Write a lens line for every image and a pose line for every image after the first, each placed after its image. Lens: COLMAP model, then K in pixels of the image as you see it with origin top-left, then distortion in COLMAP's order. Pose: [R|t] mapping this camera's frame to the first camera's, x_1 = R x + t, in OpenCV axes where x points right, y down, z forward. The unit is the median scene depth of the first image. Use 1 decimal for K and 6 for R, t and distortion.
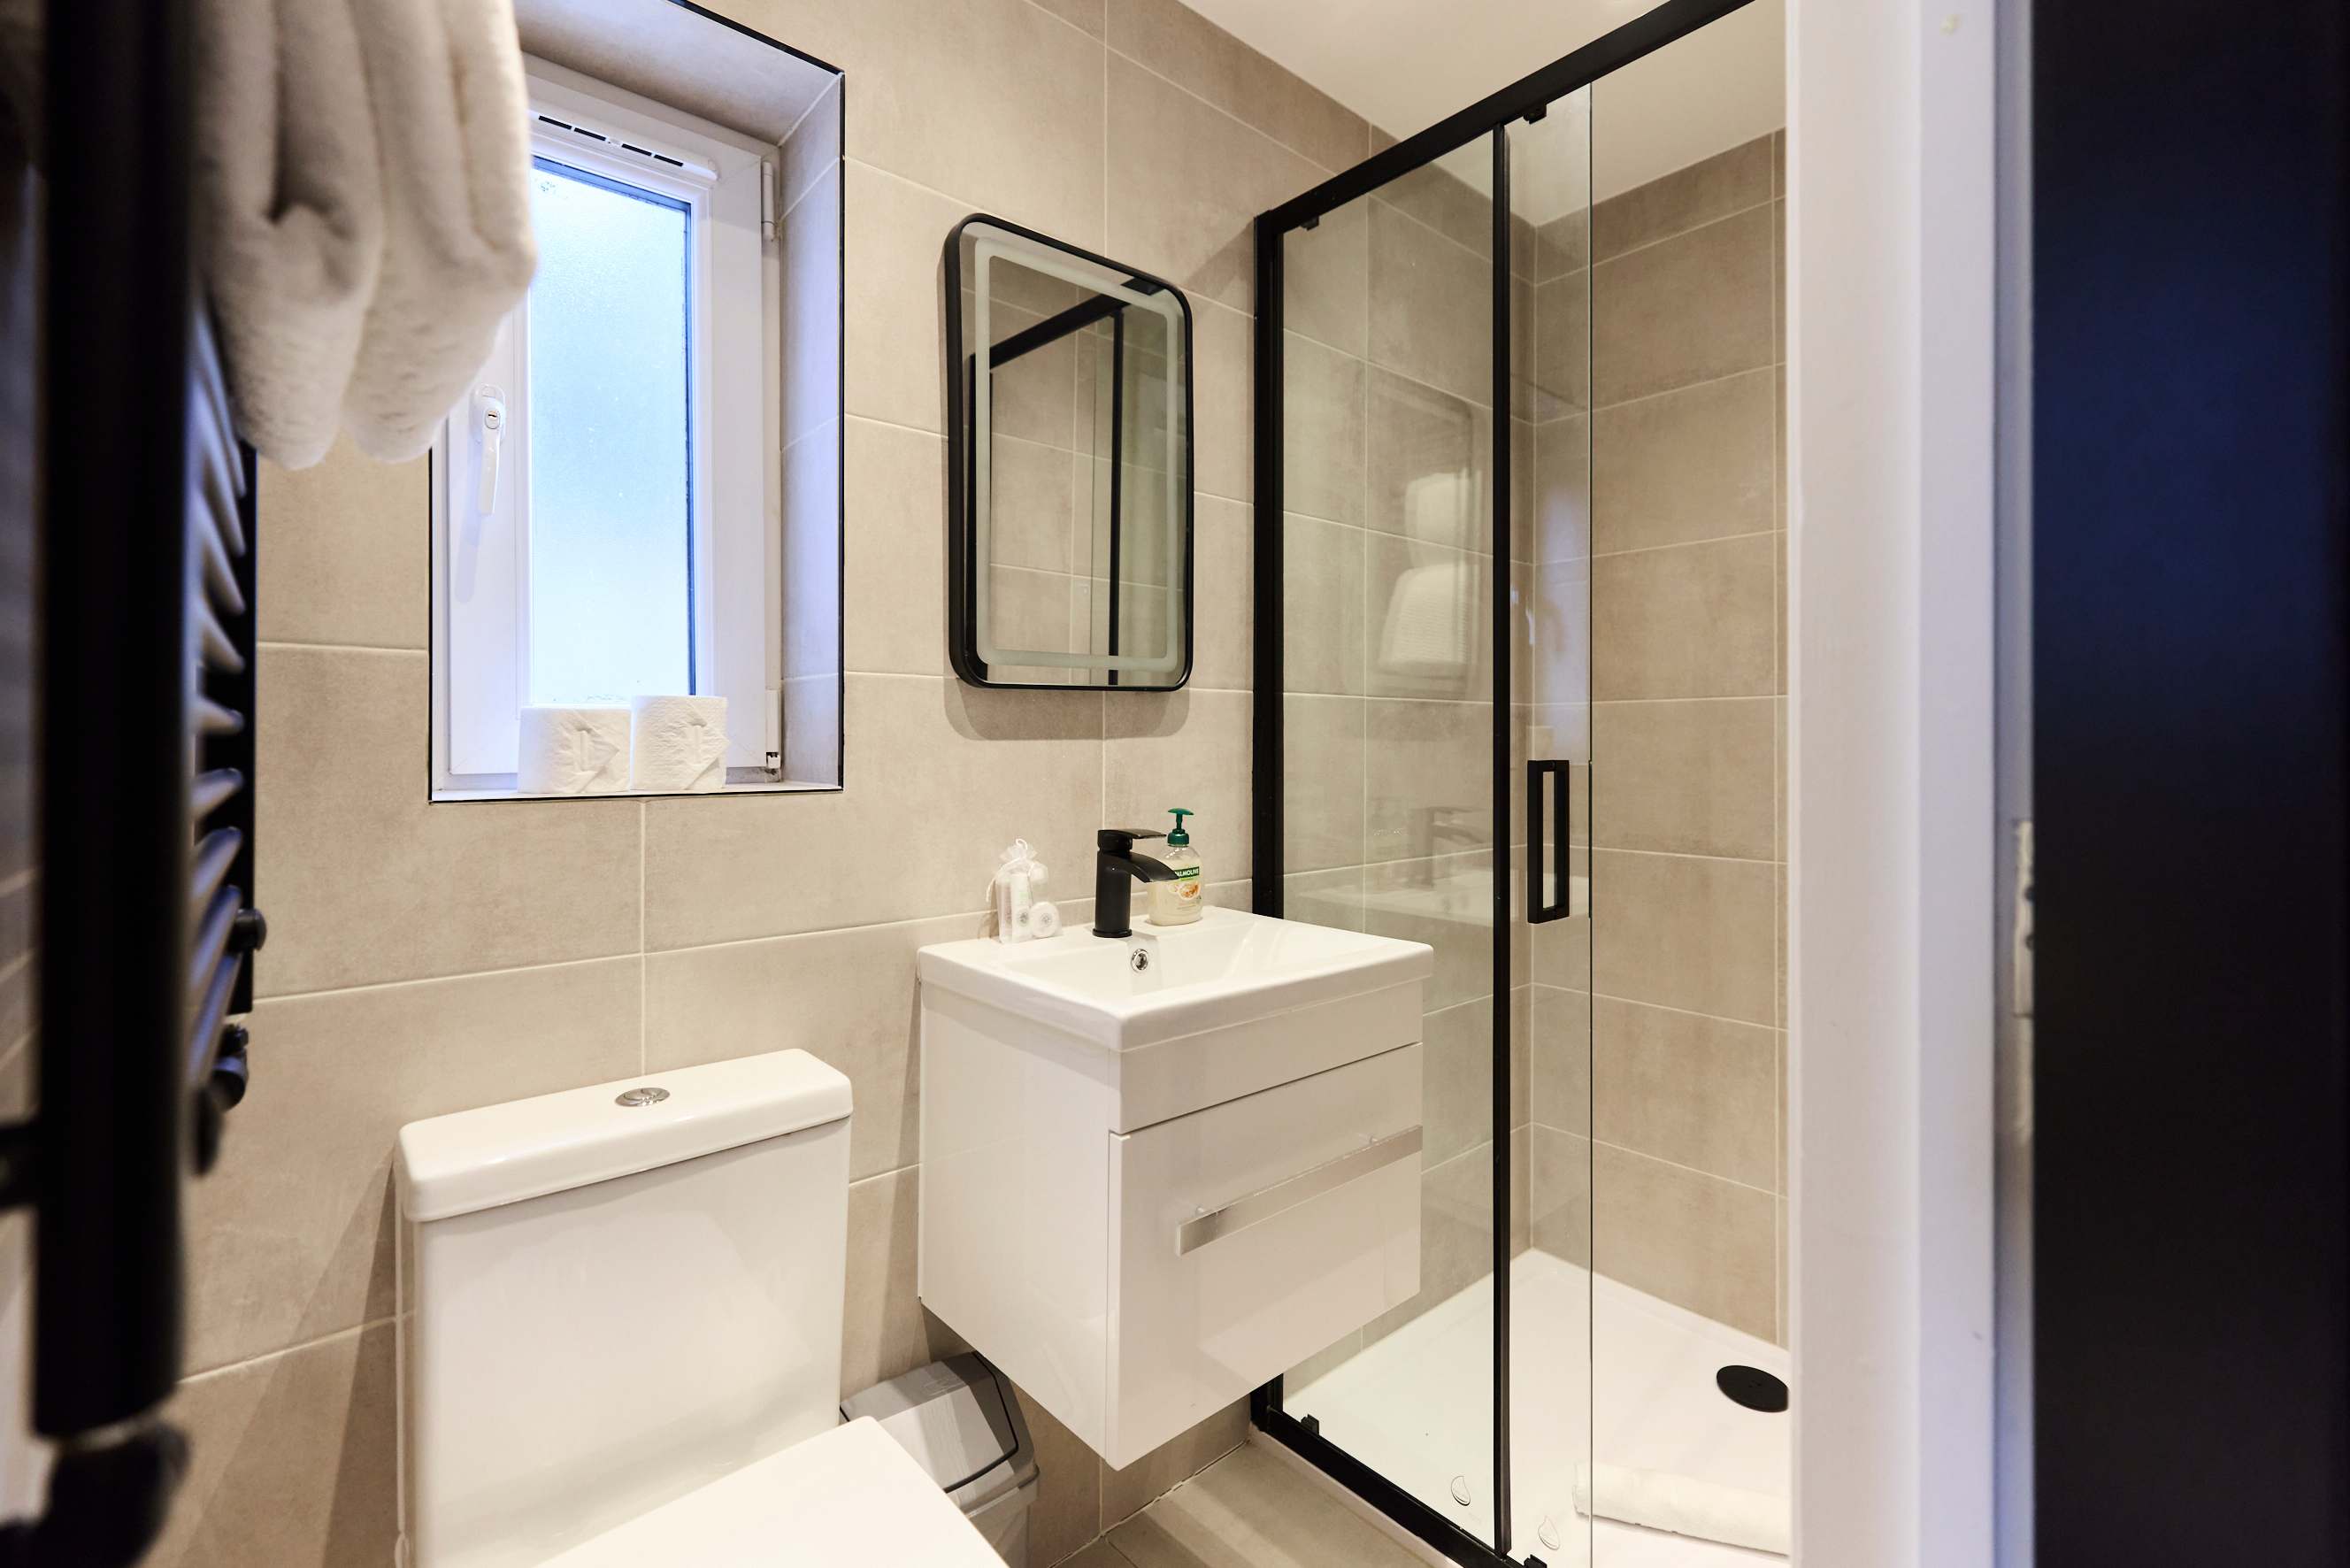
lens RADIAL K [[1028.1, 0, 1174.6], [0, 1028.1, 748.5], [0, 0, 1]] dist [0.001528, -0.000595]
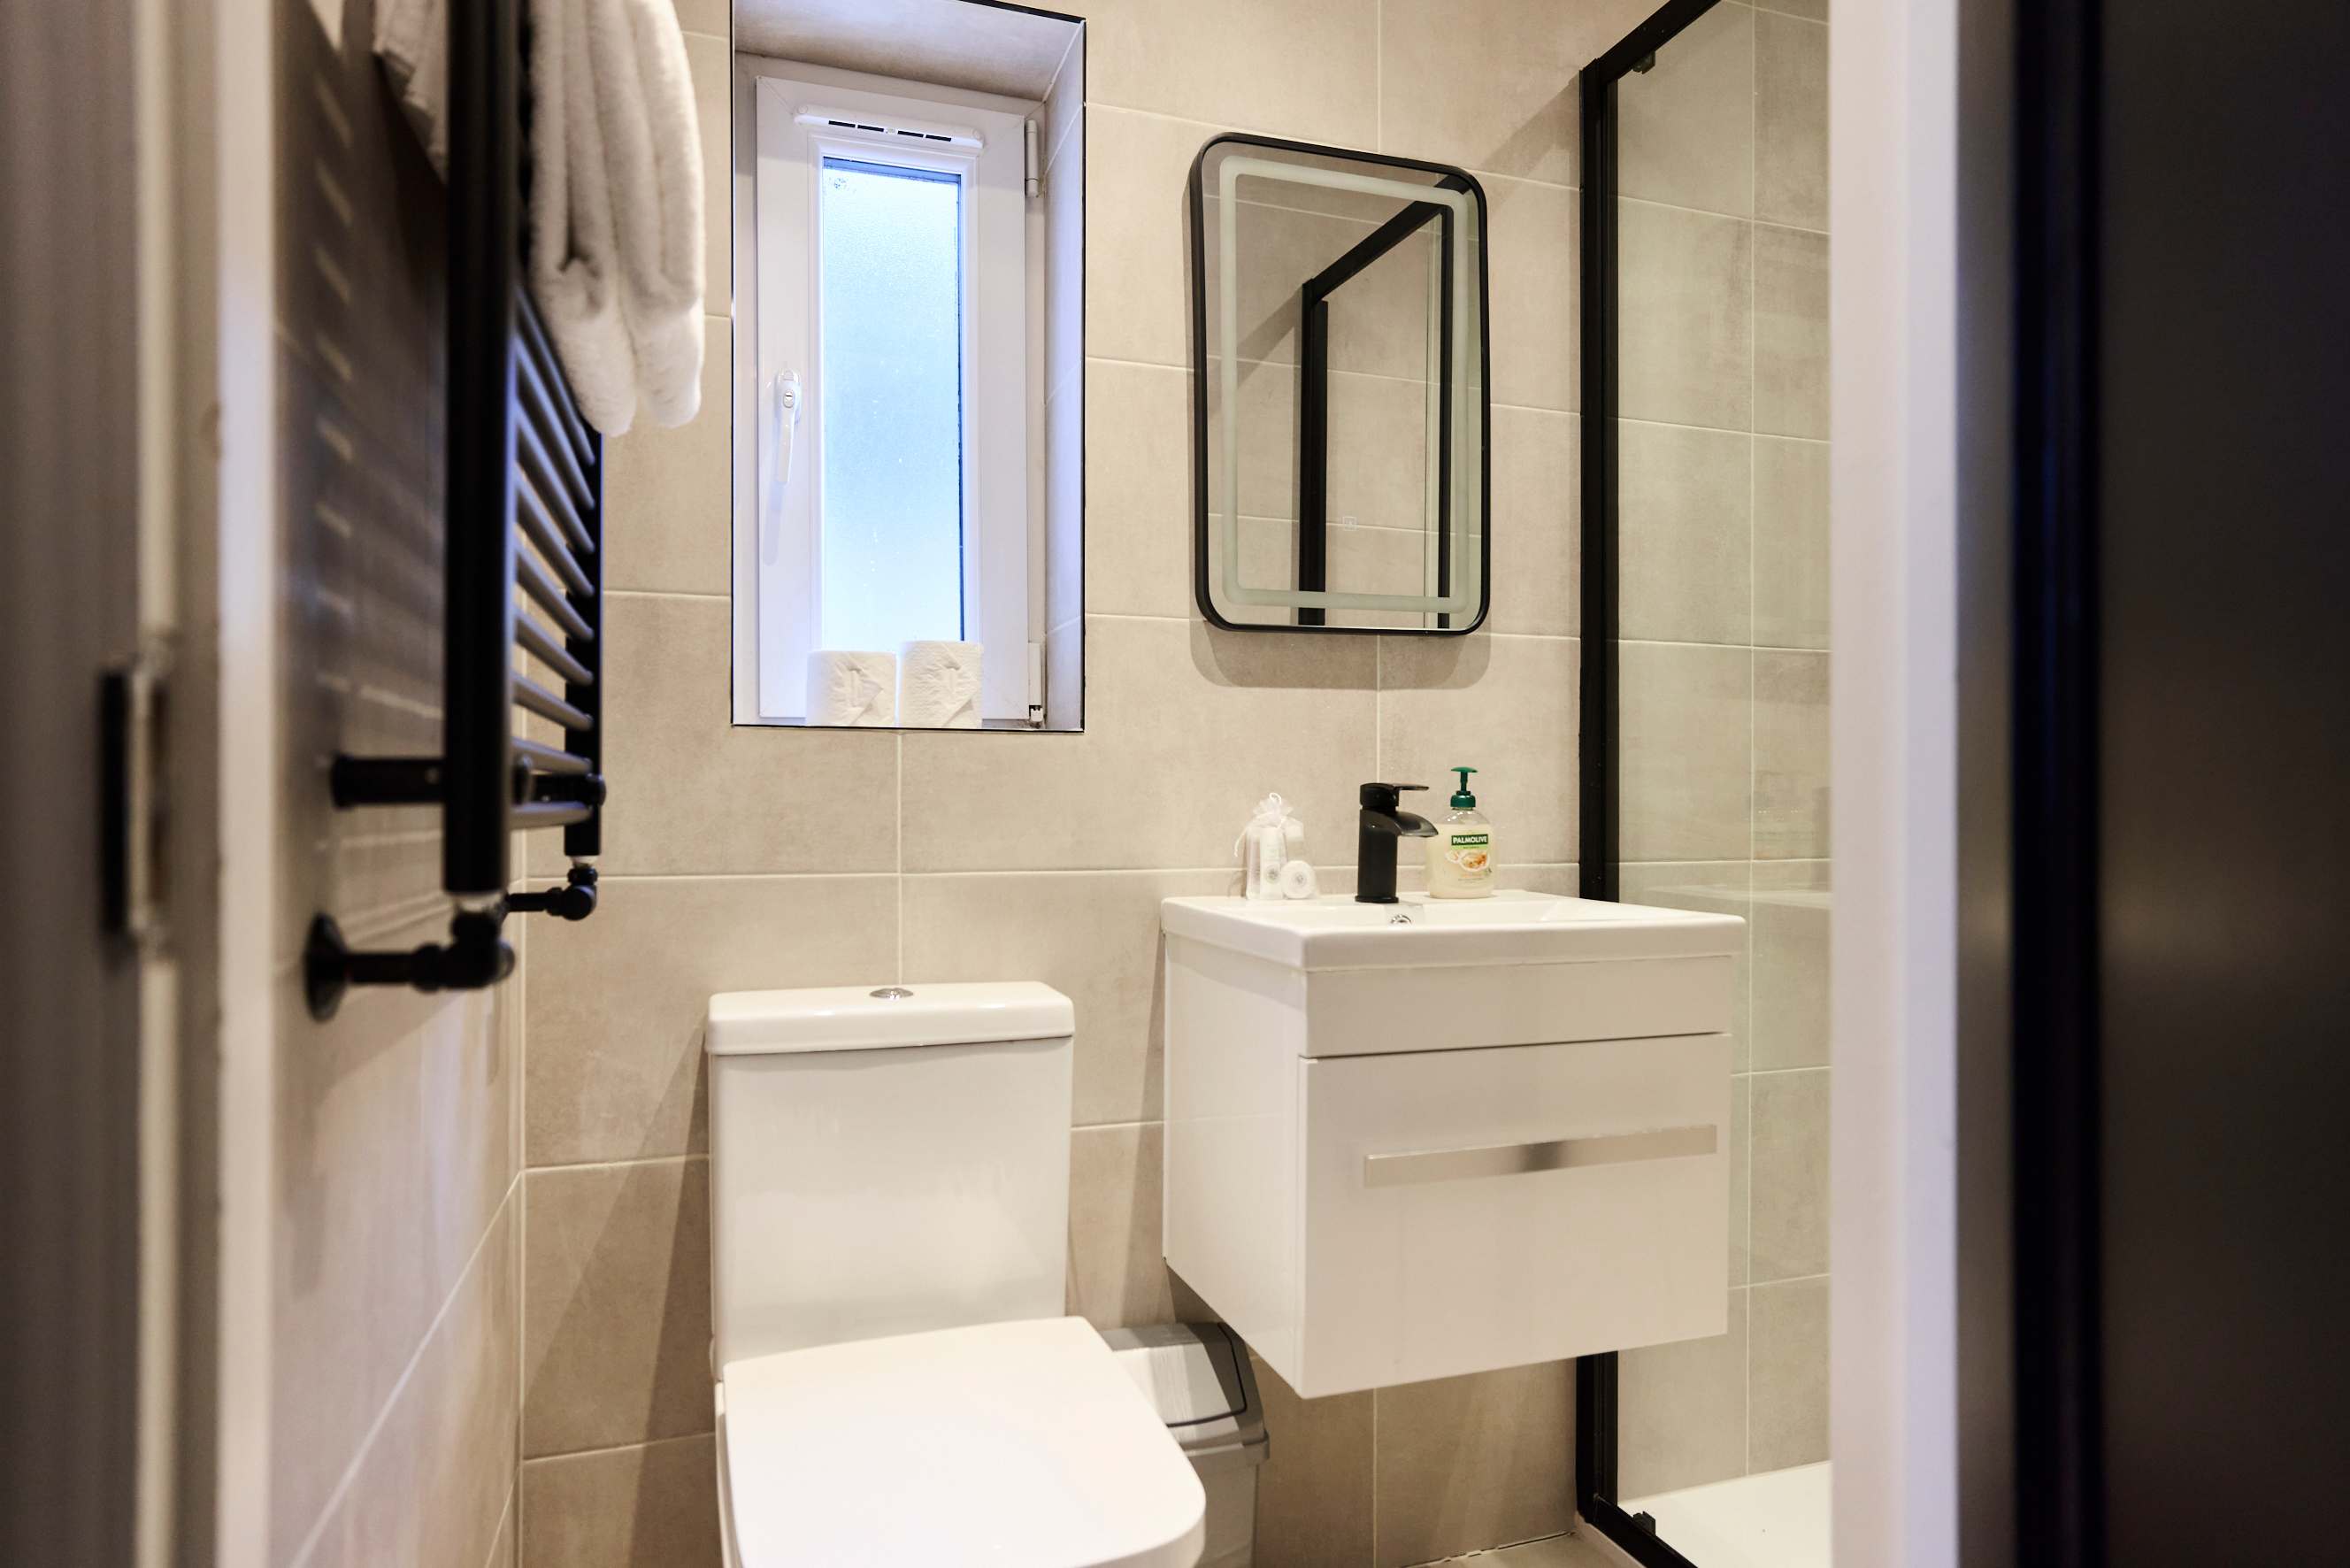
lens RADIAL K [[1354.6, 0, 1178.3], [0, 1354.6, 798.5], [0, 0, 1]] dist [-0.014424, 0.006611]
pose [[0.929658, 0.001438, -0.368422, 0.242670], [-0.000273, 0.999995, 0.003217, 0.097623], [0.368425, -0.002890, 0.929653, -0.191124]]
